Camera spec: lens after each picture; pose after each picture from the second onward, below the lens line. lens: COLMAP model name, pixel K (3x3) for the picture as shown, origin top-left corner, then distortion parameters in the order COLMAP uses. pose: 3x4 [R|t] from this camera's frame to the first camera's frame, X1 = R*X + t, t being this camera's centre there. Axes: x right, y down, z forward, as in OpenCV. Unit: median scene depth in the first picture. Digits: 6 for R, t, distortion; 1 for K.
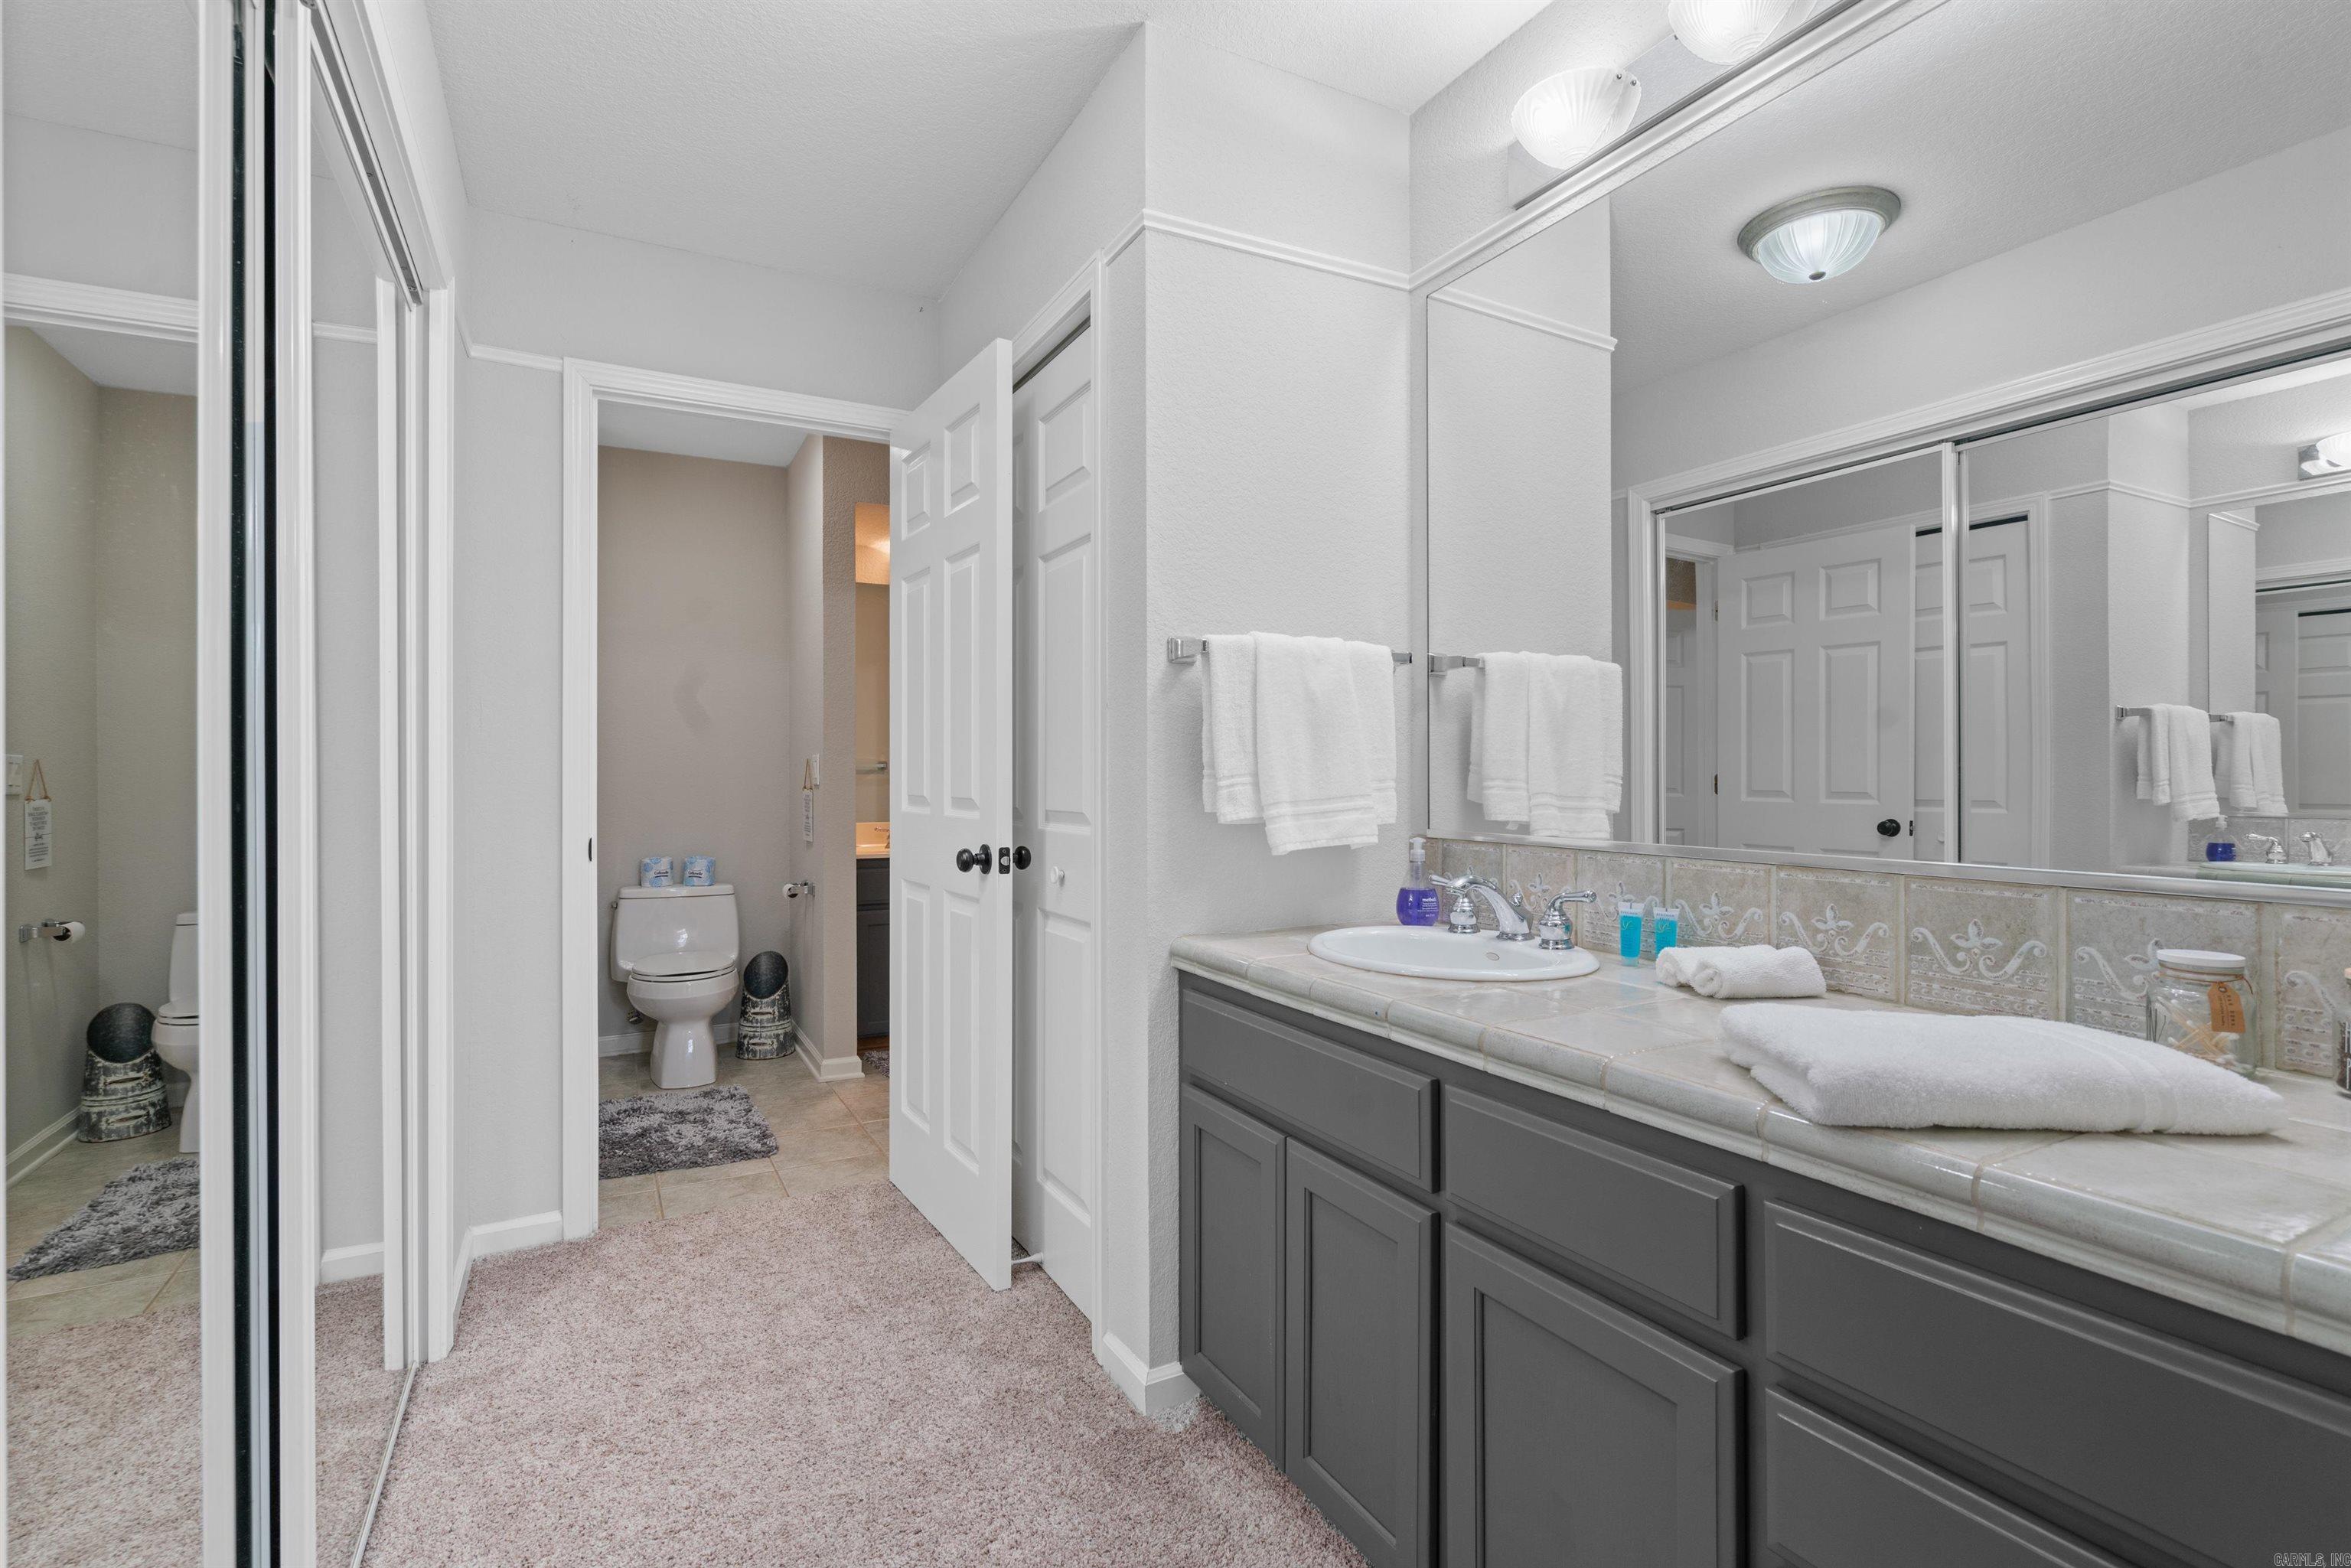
lens RADIAL K [[1047.6, 0, 1175.5], [0, 1047.6, 784.0], [0, 0, 1]] dist [-0.001006, 0.000413]
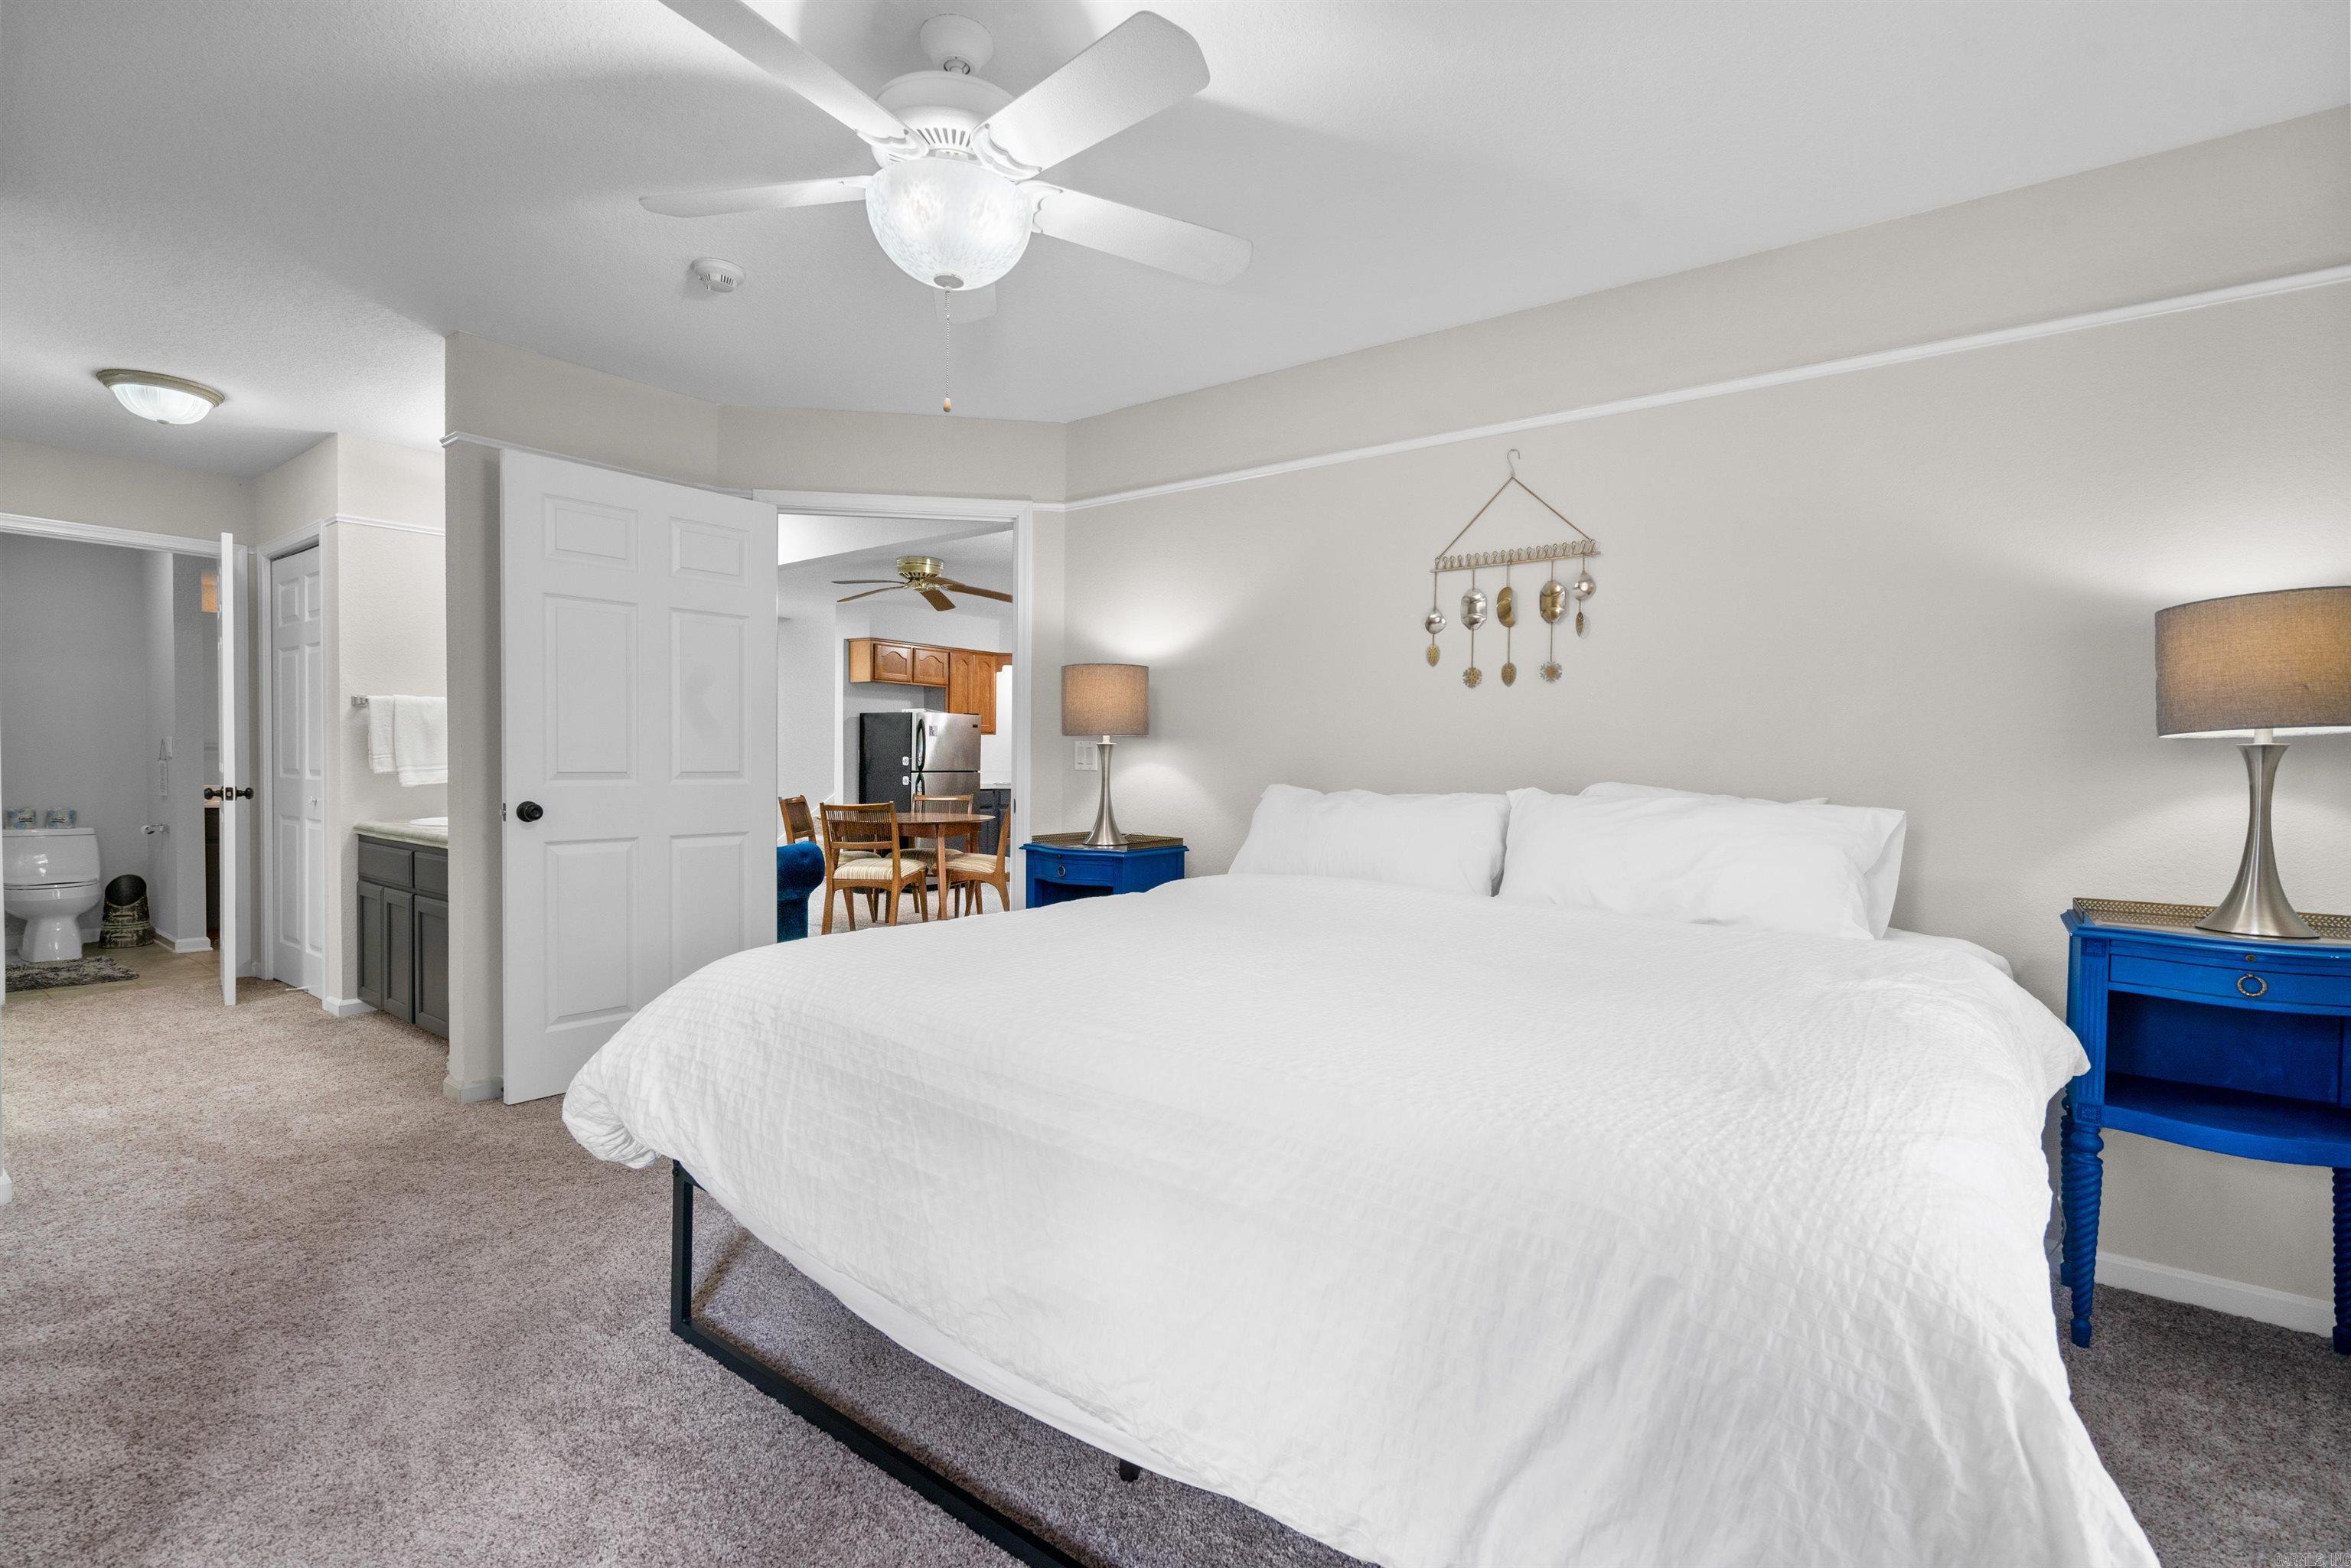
lens RADIAL K [[1047.6, 0, 1175.5], [0, 1047.6, 784.0], [0, 0, 1]] dist [-0.001006, 0.000413]
pose [[0.913290, -0.002742, 0.407301, 0.374356], [-0.006131, 0.999772, 0.020477, 0.000548], [-0.407264, -0.021198, 0.913064, -0.987222]]
